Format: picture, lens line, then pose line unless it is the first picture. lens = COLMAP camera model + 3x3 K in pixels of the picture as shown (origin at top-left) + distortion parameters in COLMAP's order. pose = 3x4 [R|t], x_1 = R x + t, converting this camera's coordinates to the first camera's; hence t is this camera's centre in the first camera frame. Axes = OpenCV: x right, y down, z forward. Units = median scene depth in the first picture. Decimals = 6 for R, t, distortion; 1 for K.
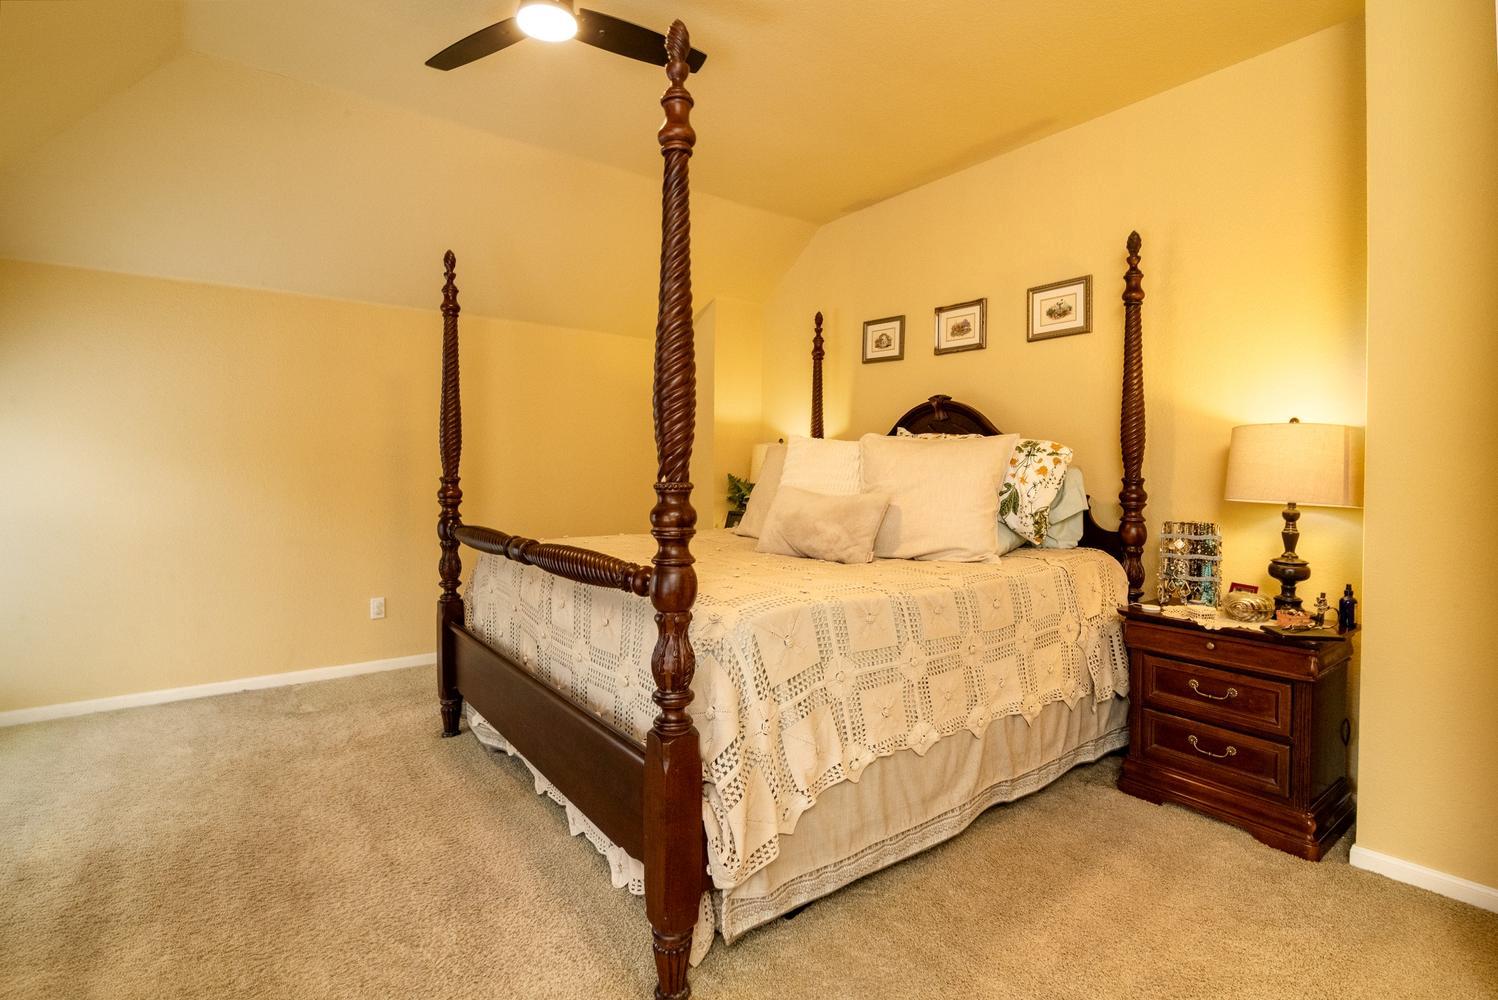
lens RADIAL K [[707.0, 0, 746.2], [0, 707.0, 464.8], [0, 0, 1]] dist [-0.017744, -0.000718]
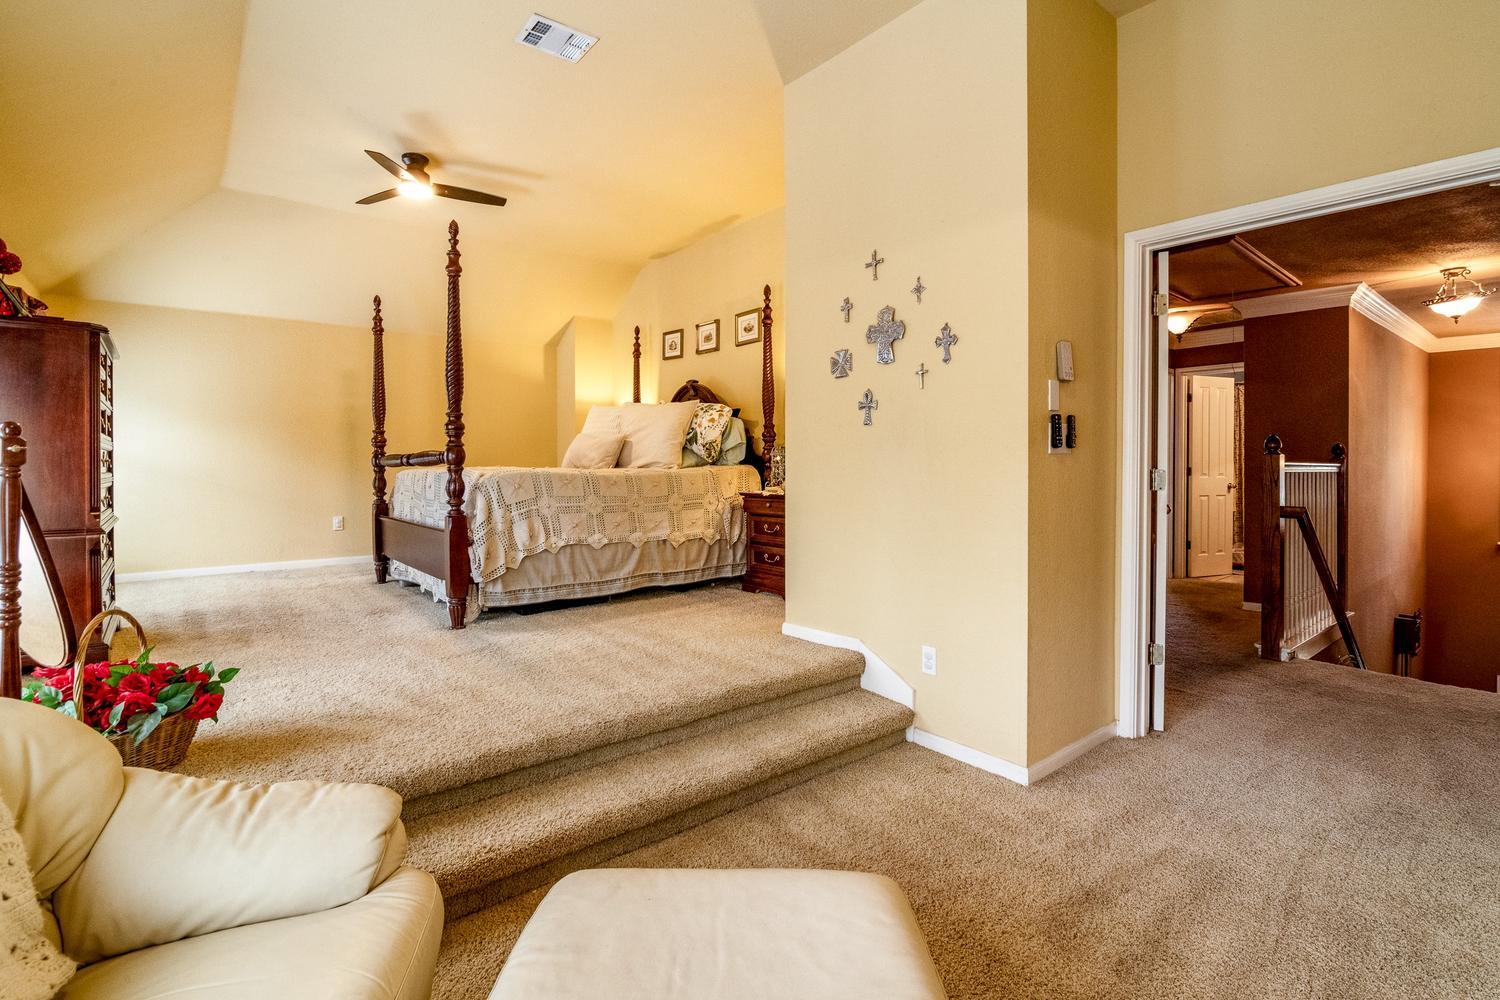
lens RADIAL K [[708.0, 0, 747.2], [0, 708.0, 464.7], [0, 0, 1]] dist [-0.017744, -0.000718]
pose [[0.999419, -0.011469, 0.032086, 0.442707], [0.011254, 0.999913, 0.006872, 0.107611], [-0.032162, -0.006507, 0.999462, -0.779753]]
